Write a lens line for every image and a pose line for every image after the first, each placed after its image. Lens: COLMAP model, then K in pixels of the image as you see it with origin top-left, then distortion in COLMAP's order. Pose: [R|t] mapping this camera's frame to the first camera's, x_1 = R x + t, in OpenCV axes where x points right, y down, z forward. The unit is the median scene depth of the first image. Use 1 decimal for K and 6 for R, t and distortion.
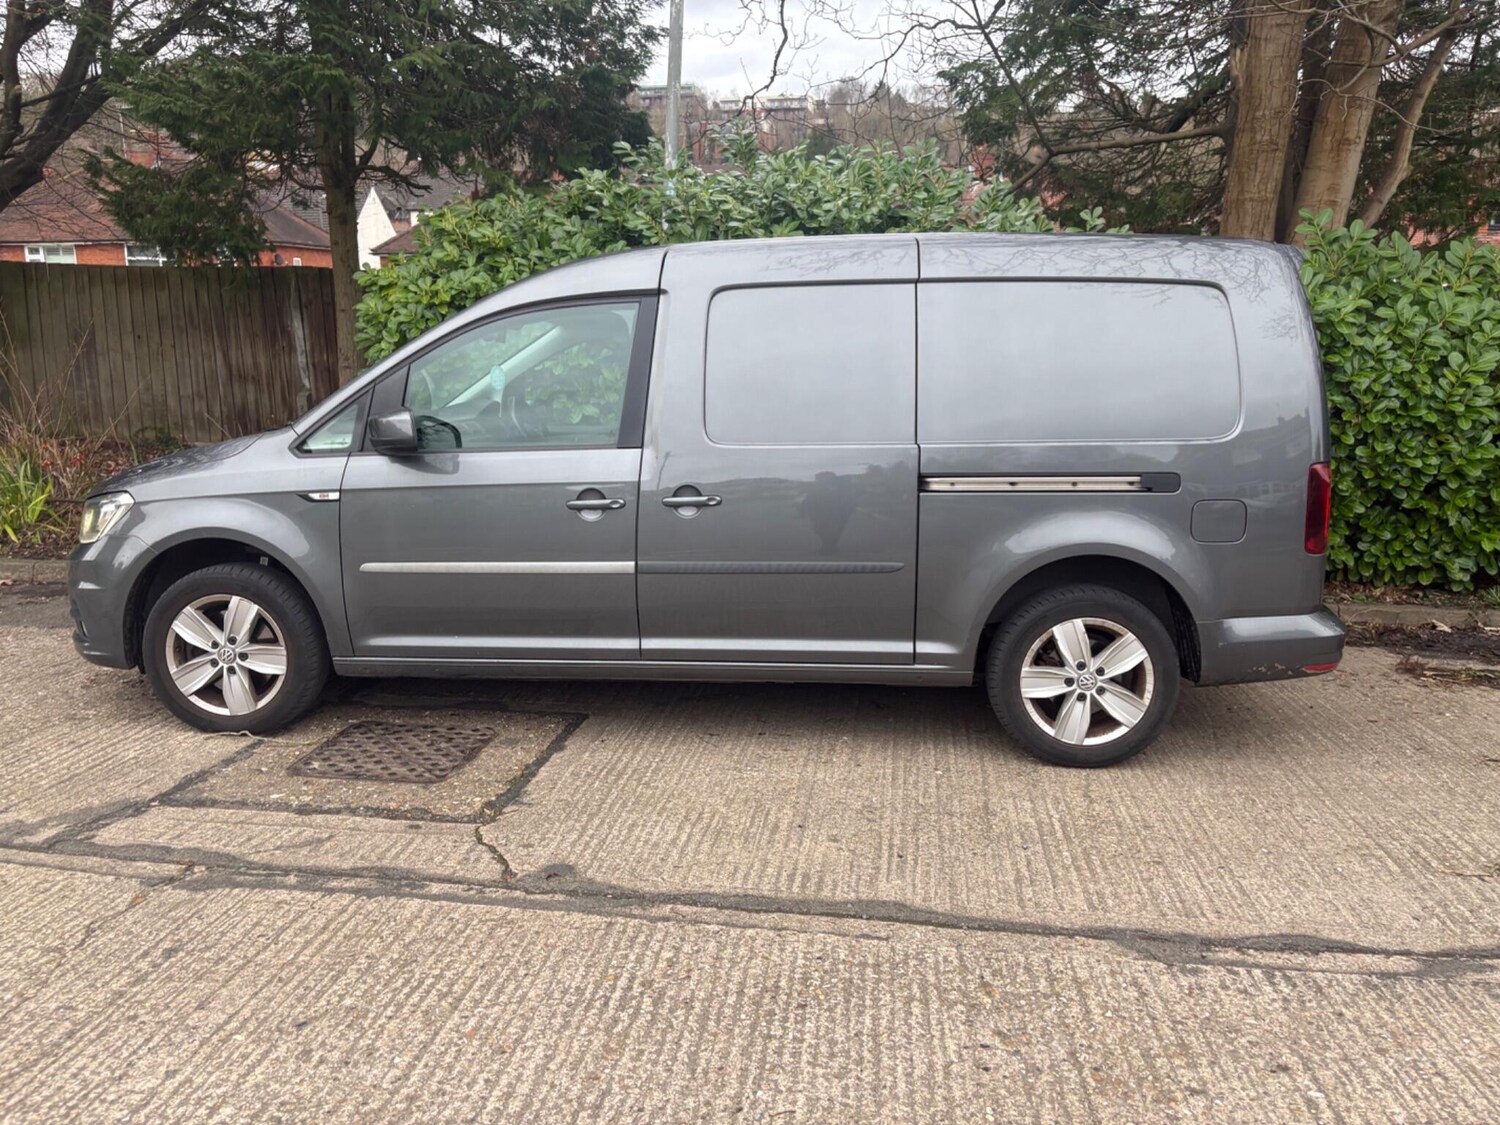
lens RADIAL K [[1152.7, 0, 752.2], [0, 1152.7, 539.2], [0, 0, 1]] dist [0.042469, -0.046674]
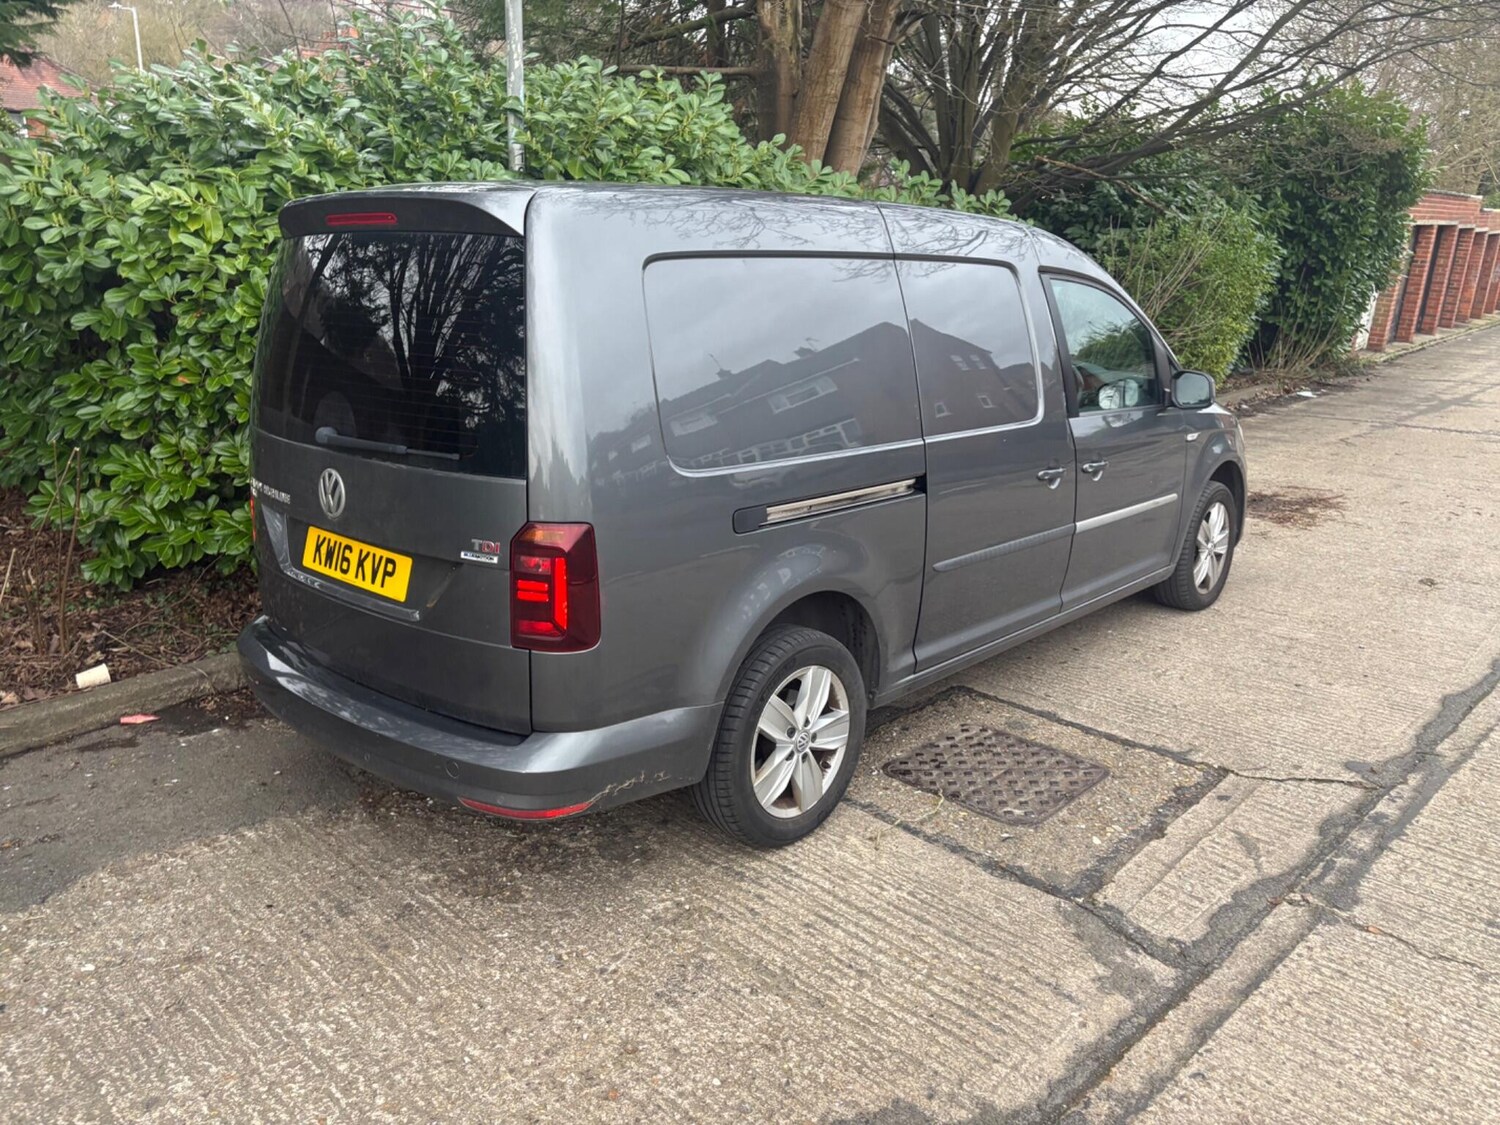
lens RADIAL K [[1156.4, 0, 768.7], [0, 1156.4, 537.1], [0, 0, 1]] dist [0.023235, -0.005291]
pose [[0.581049, -0.214834, 0.785002, -1.208636], [0.127347, 0.976650, 0.173022, -0.206986], [-0.803844, -0.000566, 0.594841, 0.635991]]
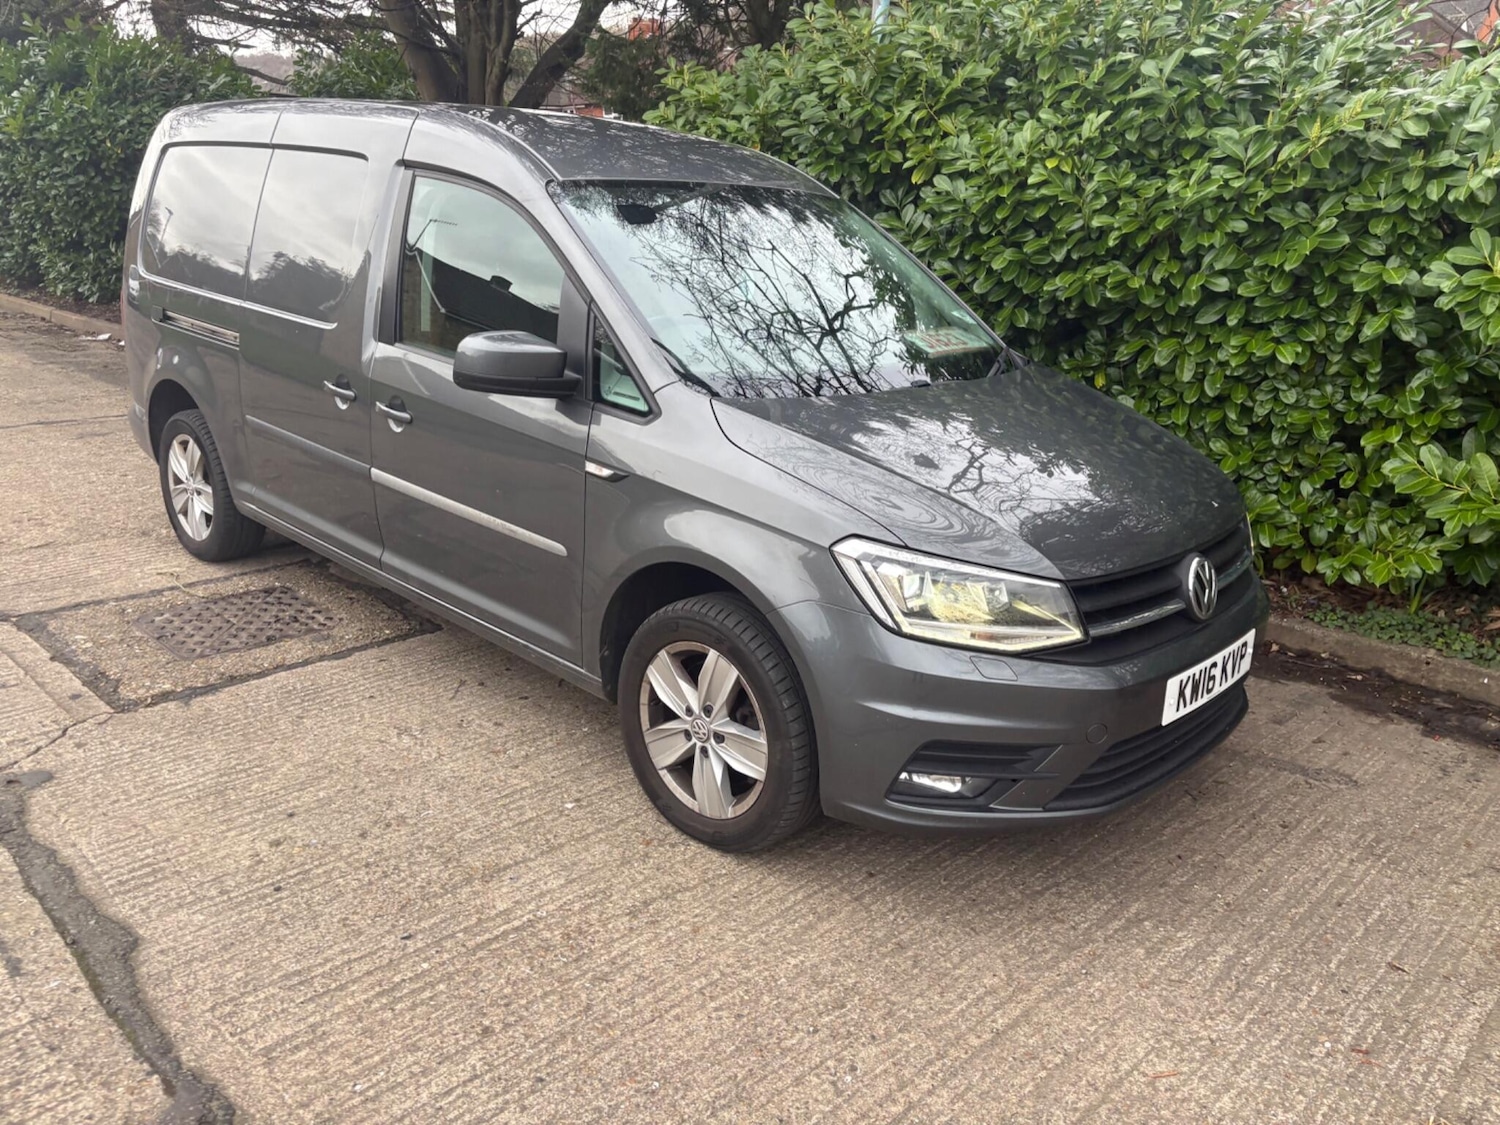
lens RADIAL K [[1152.7, 0, 752.2], [0, 1152.7, 539.2], [0, 0, 1]] dist [0.042469, -0.046674]
pose [[0.792503, 0.181150, -0.582343, 0.705703], [-0.111296, 0.981791, 0.153946, -0.109300], [0.599627, -0.057190, 0.798234, 0.488940]]
